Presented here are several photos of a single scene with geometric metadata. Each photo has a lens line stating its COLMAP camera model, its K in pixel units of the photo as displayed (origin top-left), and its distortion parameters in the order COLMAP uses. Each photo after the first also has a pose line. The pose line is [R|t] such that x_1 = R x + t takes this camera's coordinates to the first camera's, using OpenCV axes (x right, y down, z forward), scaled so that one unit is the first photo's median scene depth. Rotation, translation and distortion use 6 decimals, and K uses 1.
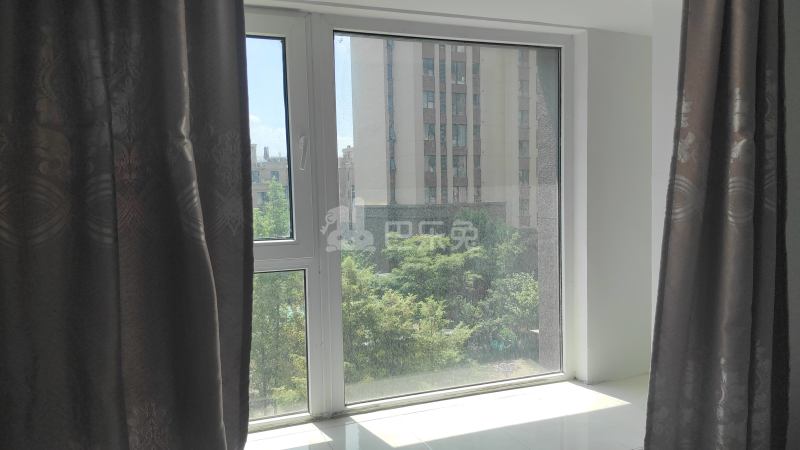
lens RADIAL K [[597.6, 0, 400.0], [0, 597.6, 225.0], [0, 0, 1]] dist [0.000155, -0.001326]
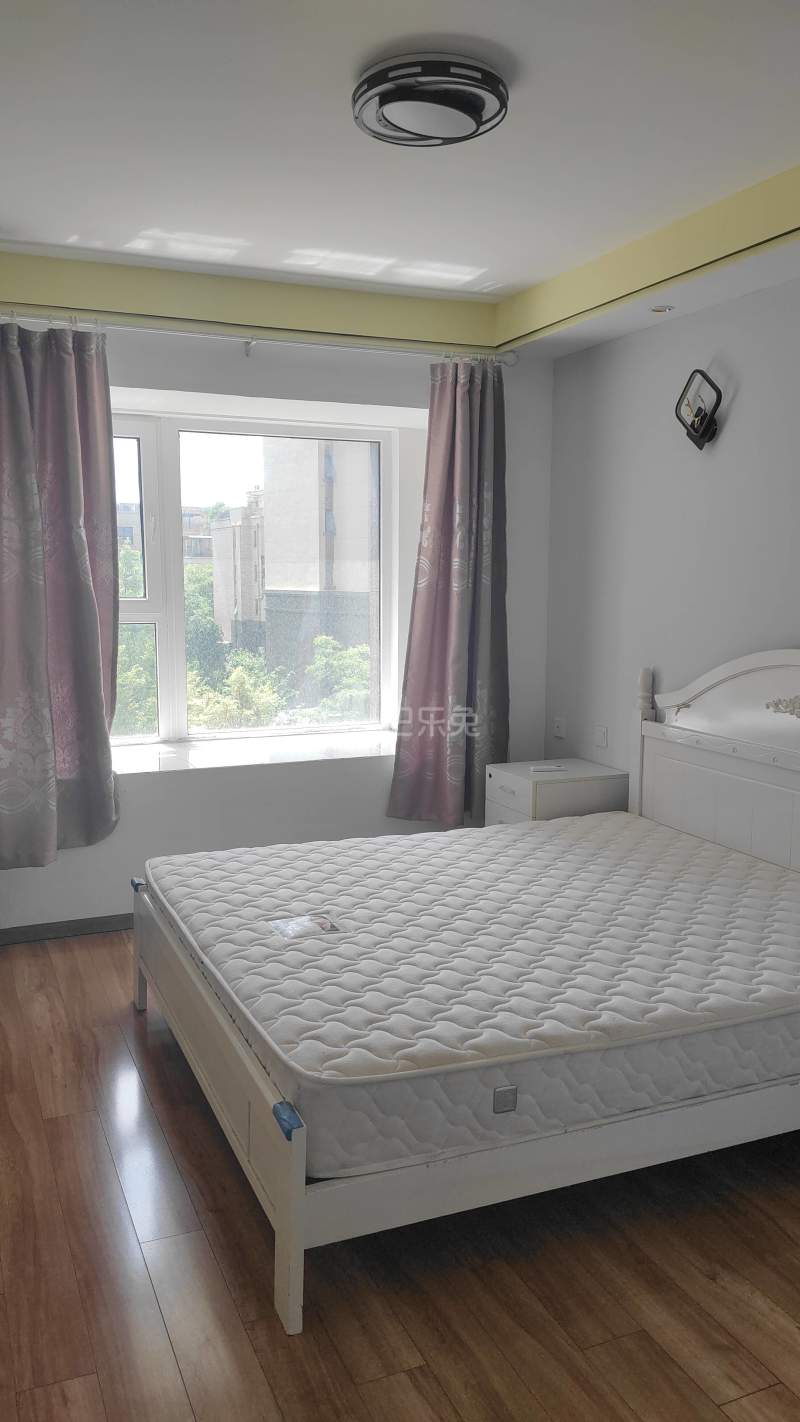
lens RADIAL K [[1107.7, 0, 400.0], [0, 1107.7, 711.0], [0, 0, 1]] dist [0.069254, 0.000714]
pose [[0.999041, 0.020683, 0.038585, 0.321837], [-0.023327, 0.997318, 0.069380, 0.100930], [-0.037046, -0.070214, 0.996844, -1.633895]]
